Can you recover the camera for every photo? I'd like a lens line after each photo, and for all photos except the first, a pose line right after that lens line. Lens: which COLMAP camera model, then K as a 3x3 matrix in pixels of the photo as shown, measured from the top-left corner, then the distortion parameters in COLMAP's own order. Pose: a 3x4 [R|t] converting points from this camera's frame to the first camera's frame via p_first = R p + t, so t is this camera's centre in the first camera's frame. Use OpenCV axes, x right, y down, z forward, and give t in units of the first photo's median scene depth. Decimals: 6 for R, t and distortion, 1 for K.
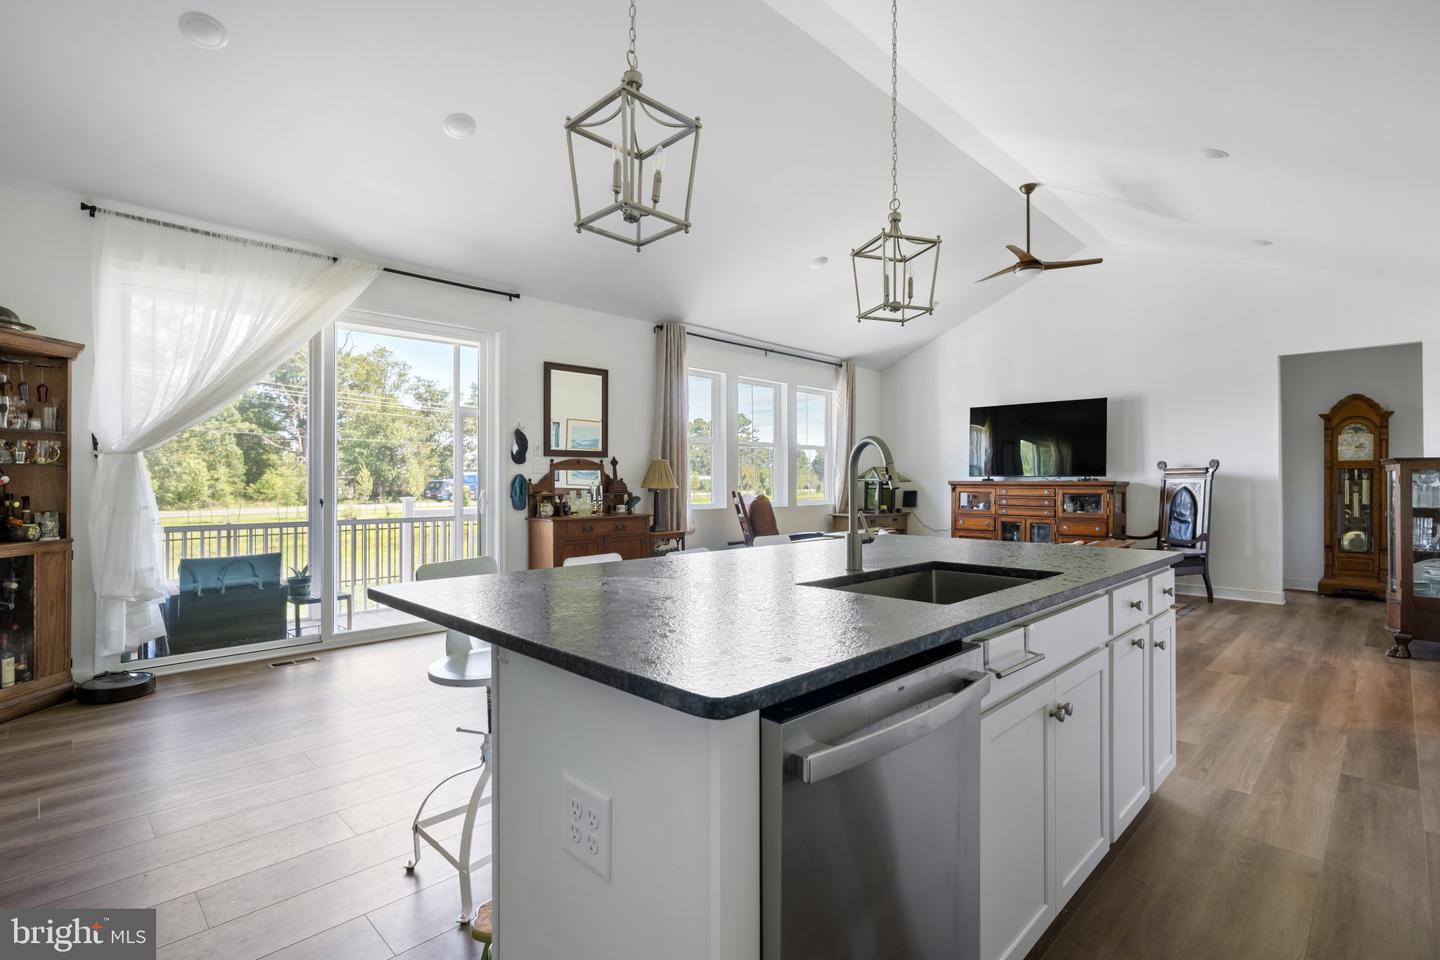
lens RADIAL K [[686.9, 0, 720.0], [0, 686.9, 480.0], [0, 0, 1]] dist [-0.002333, -0.000279]
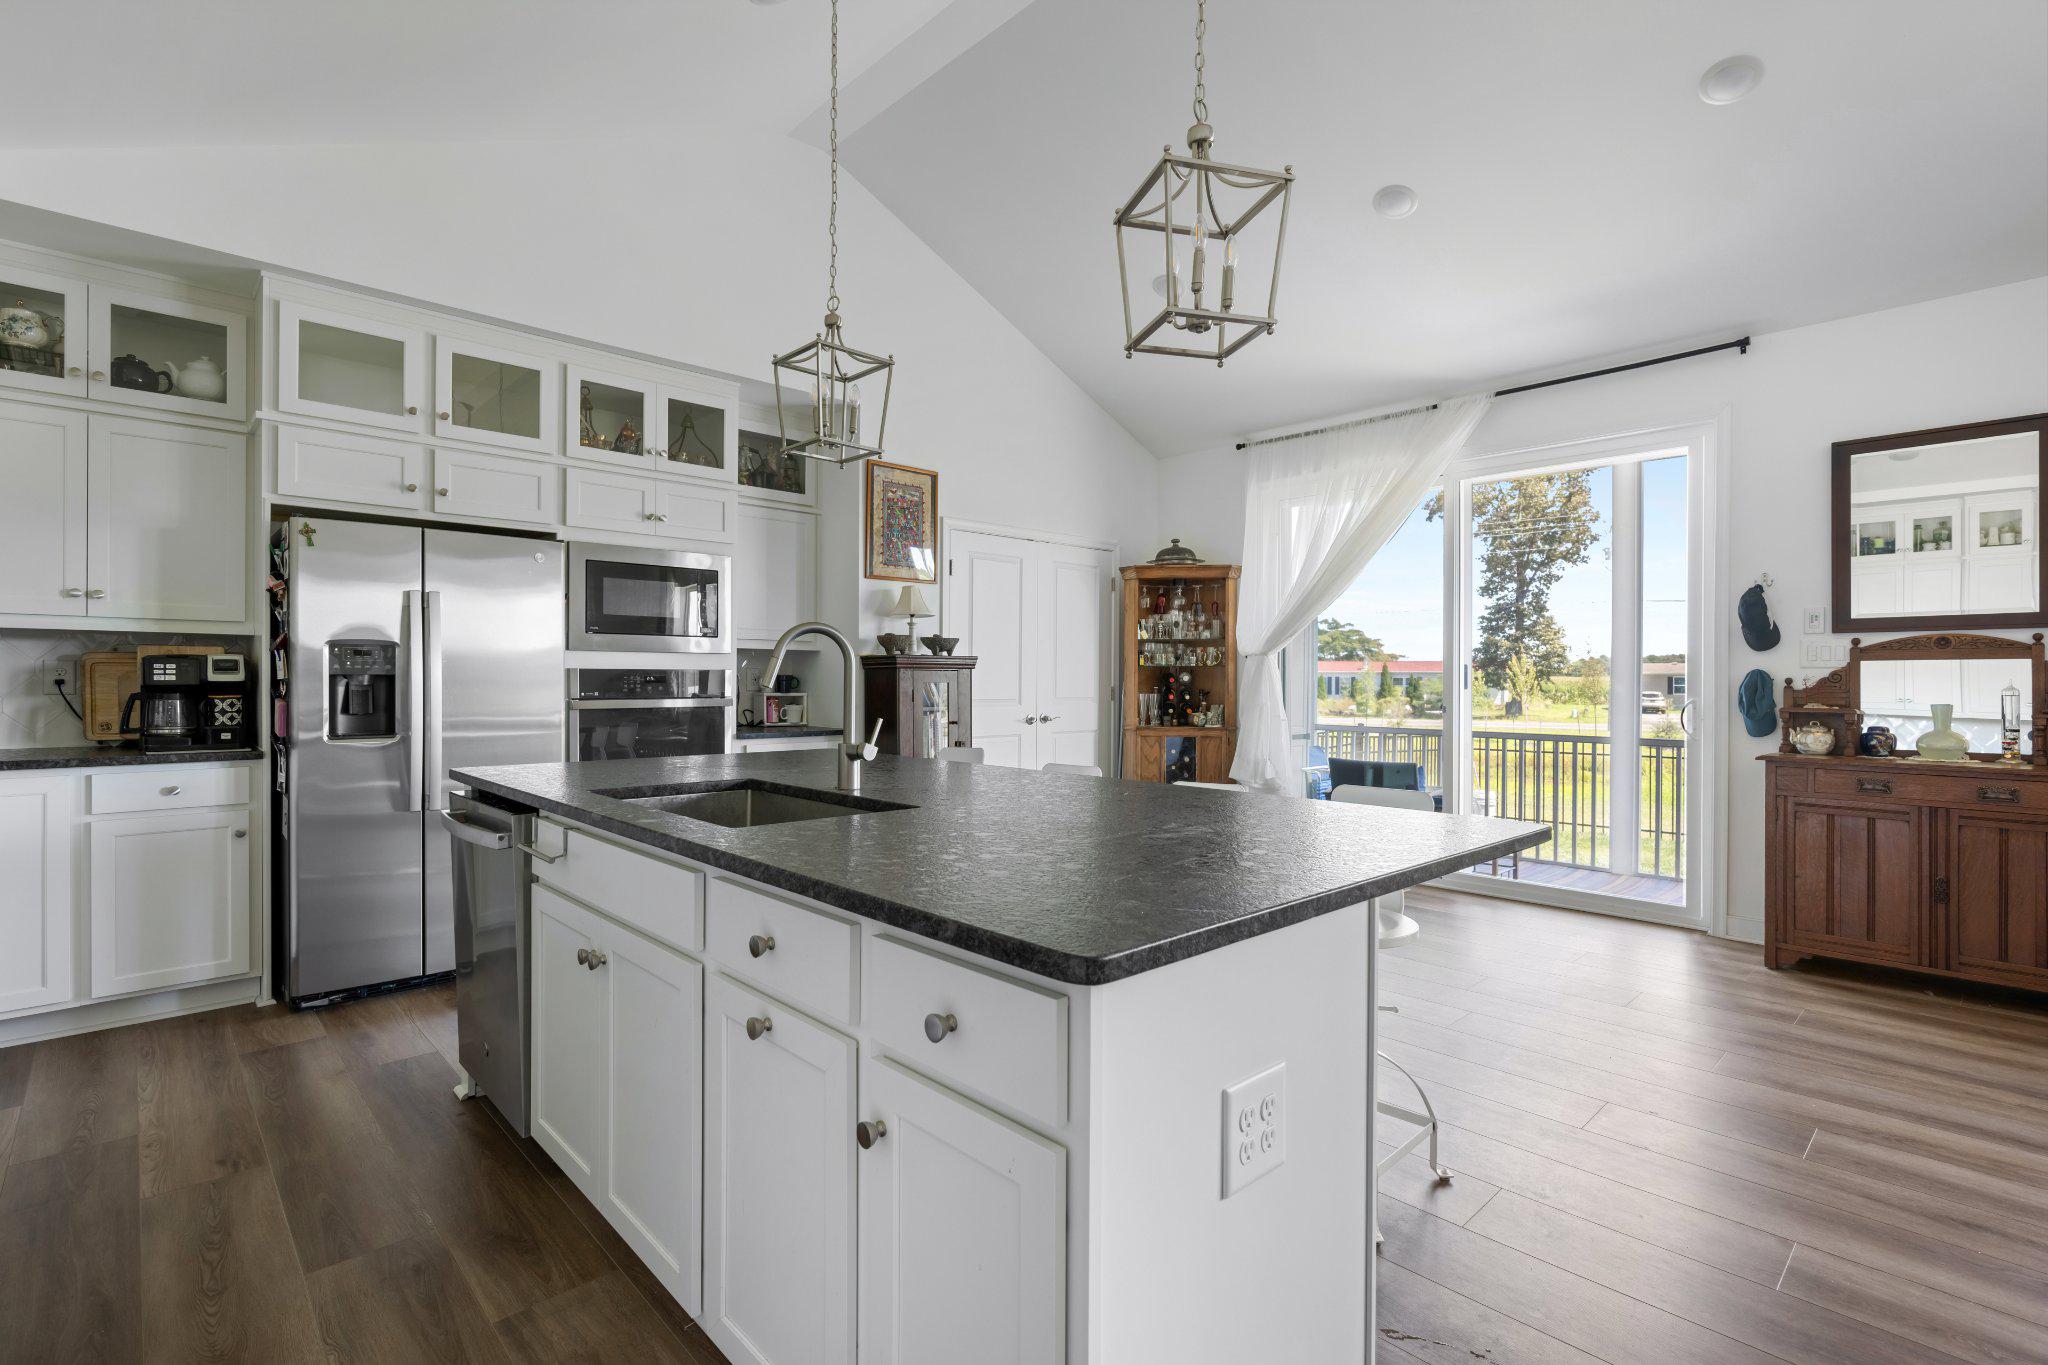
lens RADIAL K [[949.6, 0, 1004.2], [0, 949.6, 678.7], [0, 0, 1]] dist [0.019584, -0.000530]
pose [[-0.038749, 0.000051, -0.999249, 0.464349], [-0.005090, 0.999987, 0.000249, 0.000959], [0.999236, 0.005096, -0.038748, 0.425554]]
